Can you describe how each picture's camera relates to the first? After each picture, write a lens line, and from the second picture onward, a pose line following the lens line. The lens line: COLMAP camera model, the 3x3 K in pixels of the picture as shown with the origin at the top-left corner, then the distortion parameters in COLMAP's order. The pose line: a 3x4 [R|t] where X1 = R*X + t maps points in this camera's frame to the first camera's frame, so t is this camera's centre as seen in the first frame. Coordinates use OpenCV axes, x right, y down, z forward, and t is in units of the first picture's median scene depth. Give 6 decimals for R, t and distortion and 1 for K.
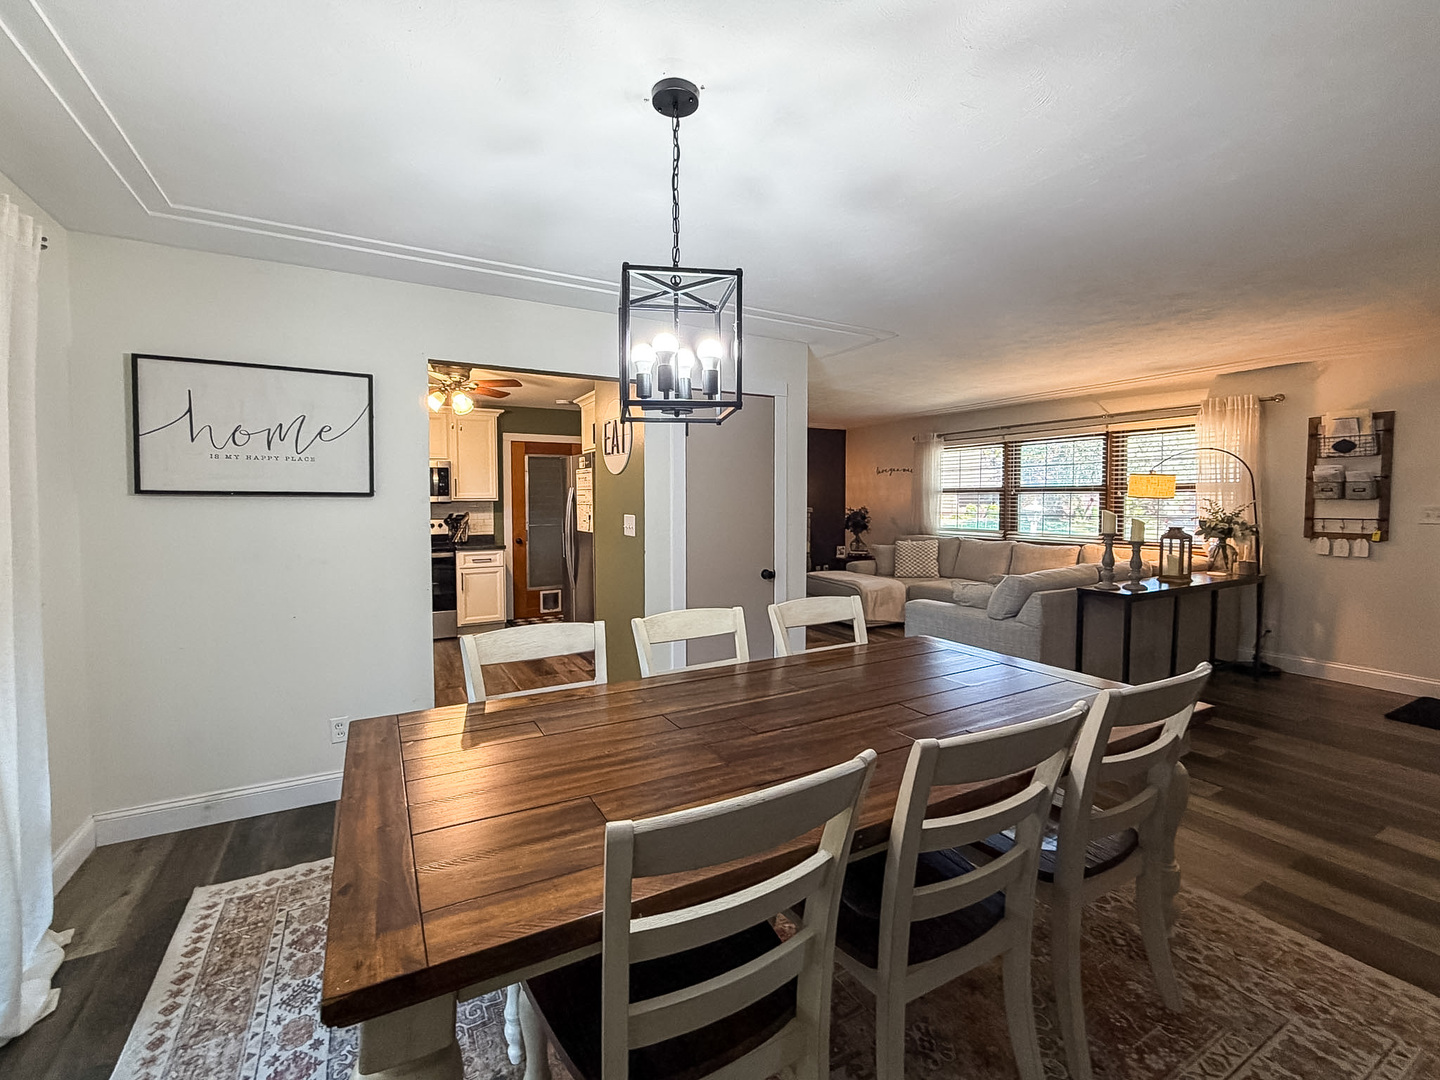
lens RADIAL K [[604.0, 0, 715.1], [0, 604.0, 533.2], [0, 0, 1]] dist [-0.002065, 0.000535]
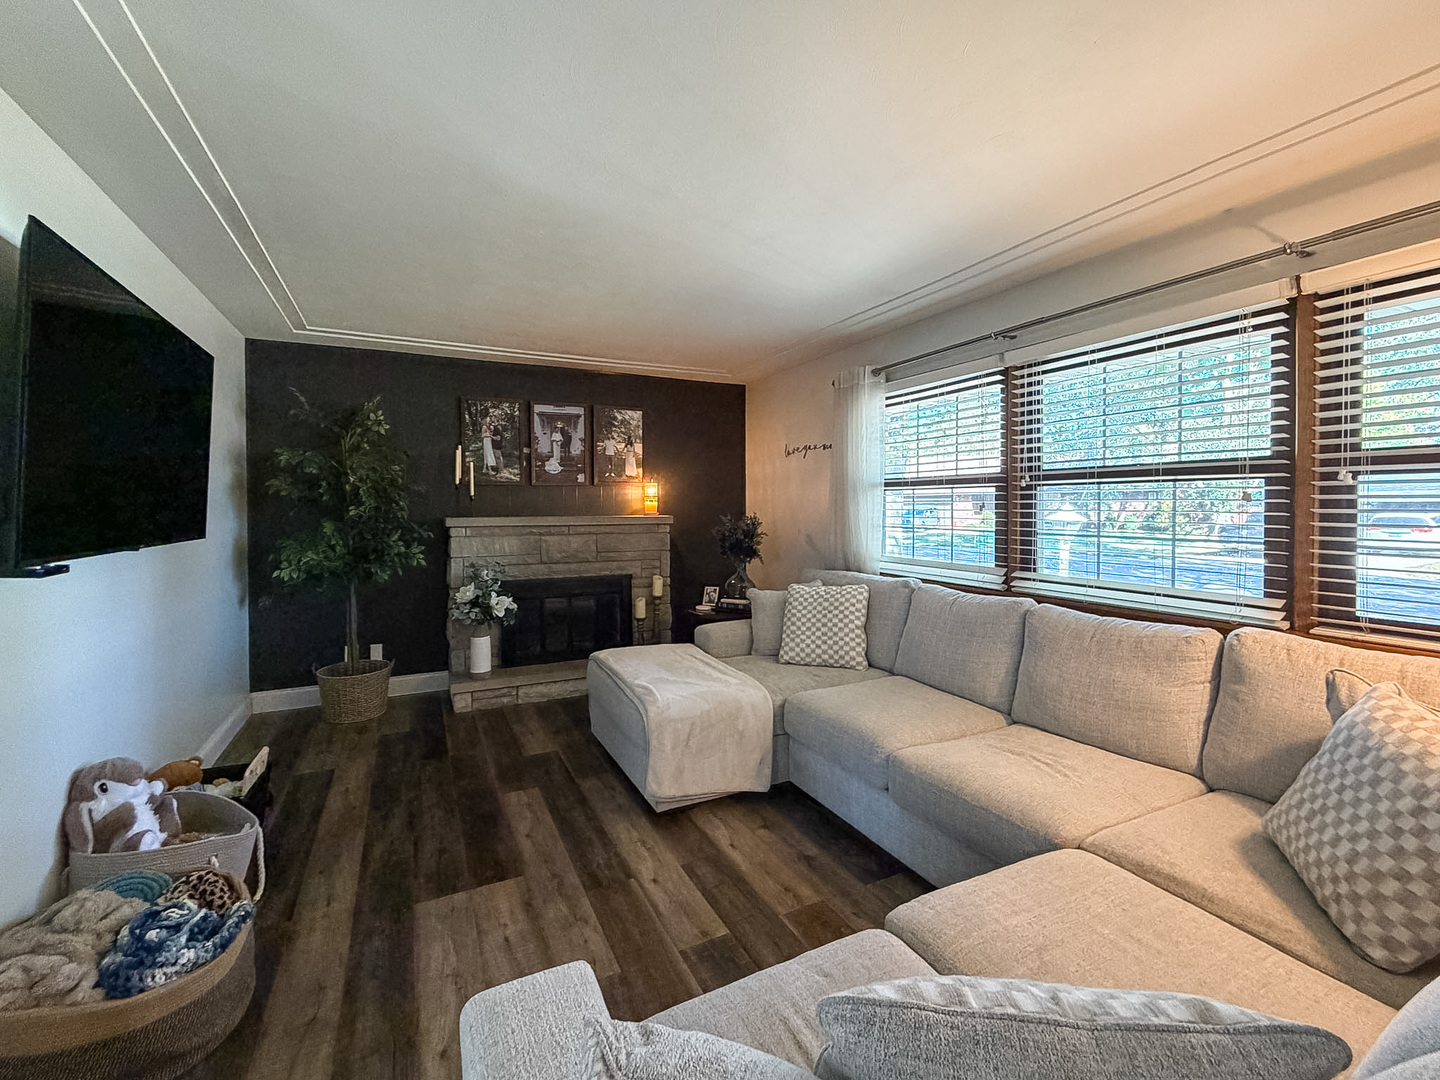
lens RADIAL K [[604.0, 0, 724.8], [0, 604.0, 527.6], [0, 0, 1]] dist [-0.002065, 0.000535]
pose [[0.999797, 0.002935, -0.019913, 0.258556], [-0.003360, 0.999767, -0.021325, -0.022868], [0.019846, 0.021388, 0.999574, 0.507641]]
